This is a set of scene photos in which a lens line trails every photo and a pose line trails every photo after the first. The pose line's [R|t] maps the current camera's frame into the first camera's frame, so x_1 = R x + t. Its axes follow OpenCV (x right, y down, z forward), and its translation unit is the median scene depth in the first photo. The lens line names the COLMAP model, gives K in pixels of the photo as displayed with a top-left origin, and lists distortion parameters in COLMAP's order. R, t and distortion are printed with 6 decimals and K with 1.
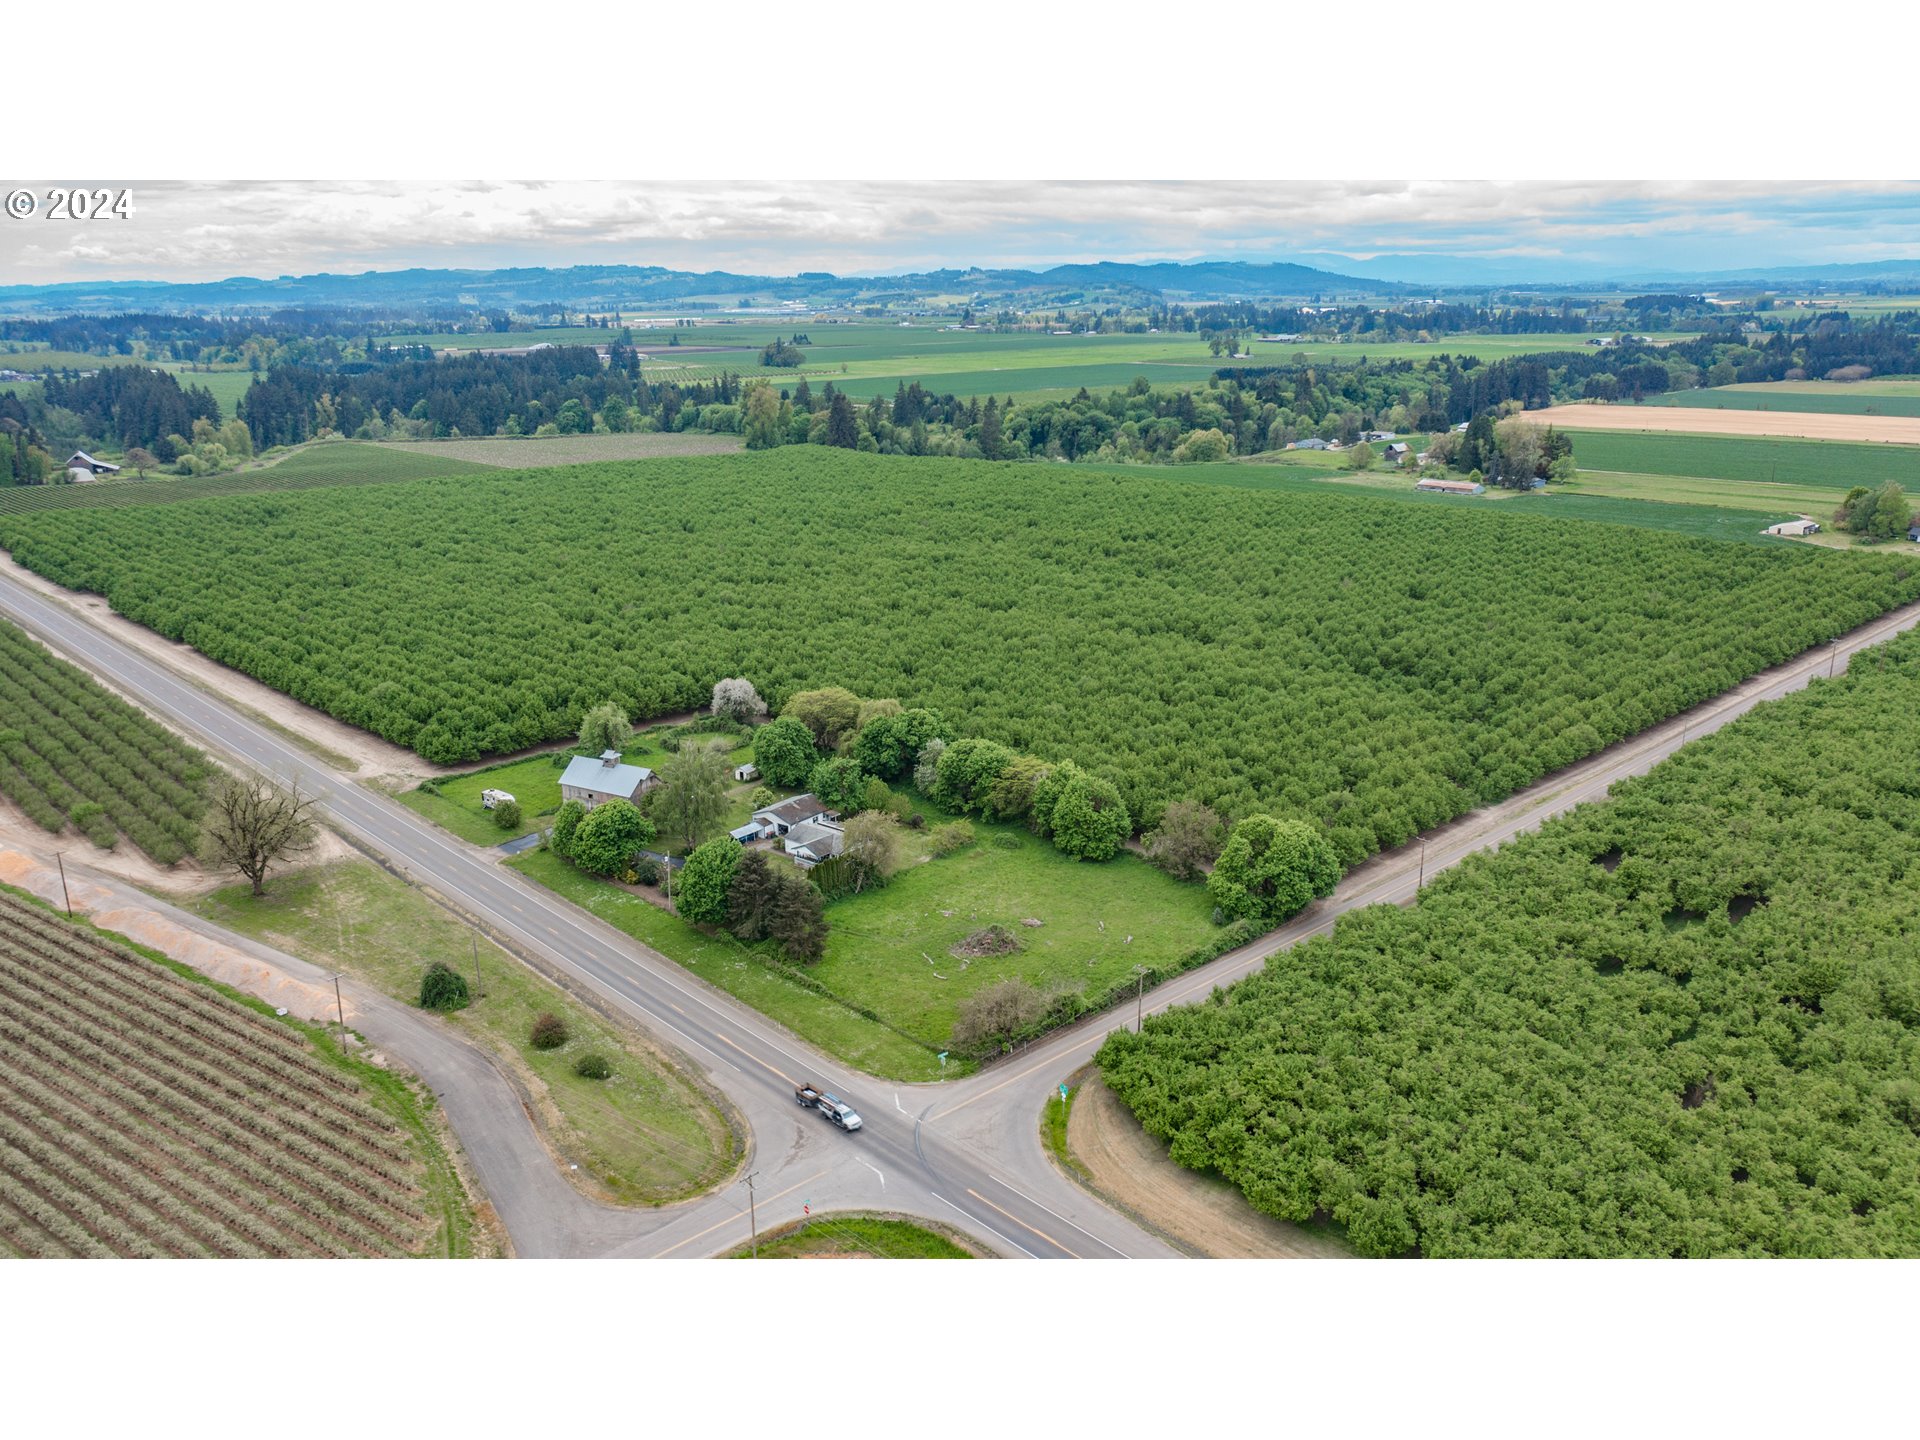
lens RADIAL K [[1518.8, 0, 957.4], [0, 1518.8, 722.2], [0, 0, 1]] dist [-0.005006, 0.011651]
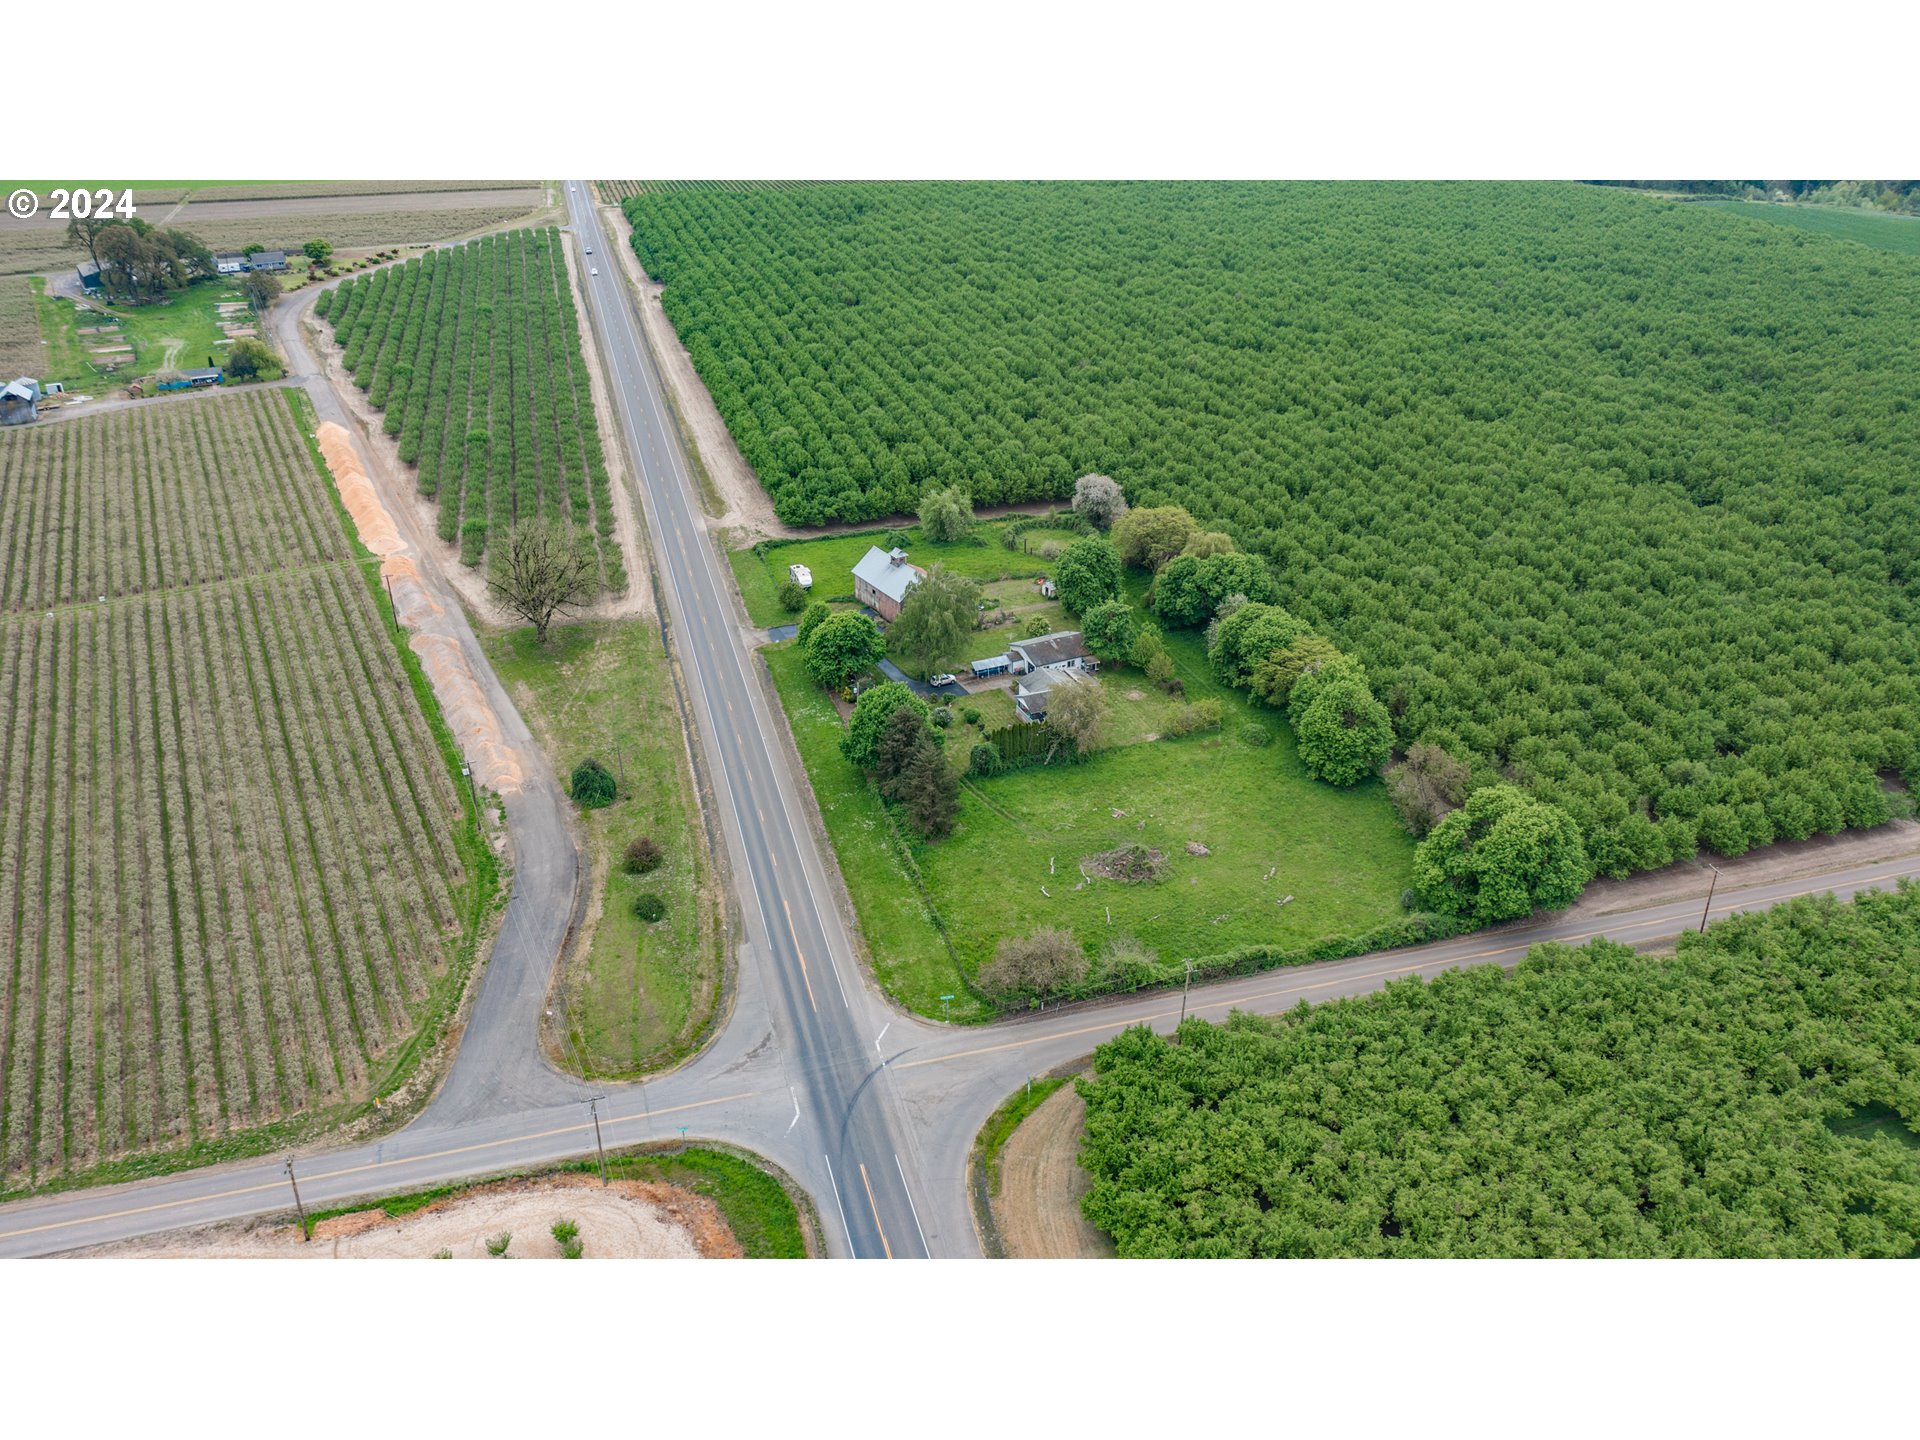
lens RADIAL K [[1518.8, 0, 957.4], [0, 1518.8, 722.2], [0, 0, 1]] dist [-0.005006, 0.011651]
pose [[0.888629, 0.213558, -0.405872, 0.239447], [-0.127652, 0.965172, 0.228361, -0.108860], [0.440504, -0.151118, 0.884940, 0.156414]]
